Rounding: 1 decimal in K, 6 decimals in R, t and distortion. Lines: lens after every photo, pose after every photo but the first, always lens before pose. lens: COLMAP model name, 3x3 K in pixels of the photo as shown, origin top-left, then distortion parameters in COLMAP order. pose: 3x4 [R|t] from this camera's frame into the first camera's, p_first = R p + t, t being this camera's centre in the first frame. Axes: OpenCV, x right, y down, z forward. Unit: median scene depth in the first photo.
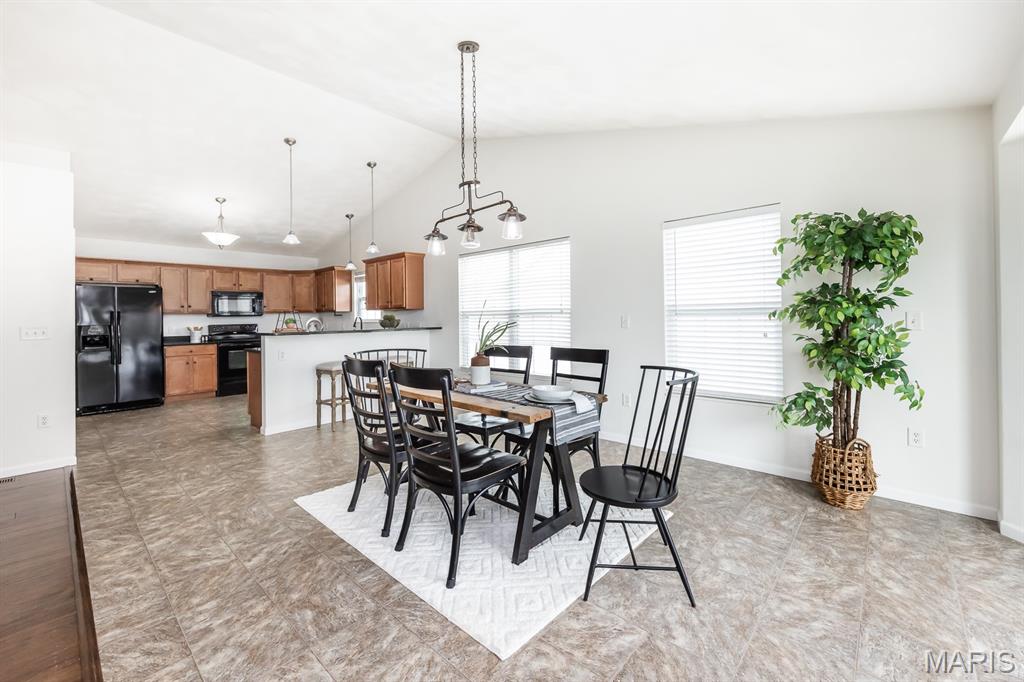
lens RADIAL K [[414.2, 0, 511.6], [0, 414.2, 313.4], [0, 0, 1]] dist [0.000554, -0.000118]
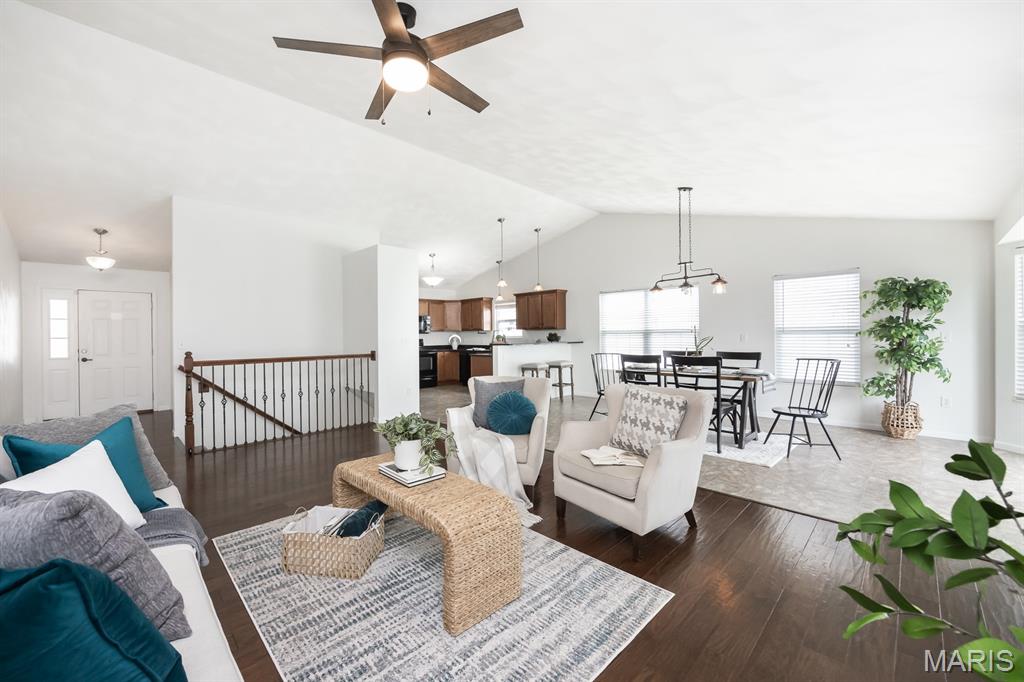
lens RADIAL K [[400.5, 0, 478.2], [0, 400.5, 335.0], [0, 0, 1]] dist [0.000132, -0.000007]
pose [[0.996407, 0.005344, -0.084526, -0.927556], [-0.004808, 0.999967, 0.006543, 0.006648], [0.084558, -0.006113, 0.996400, -0.927713]]
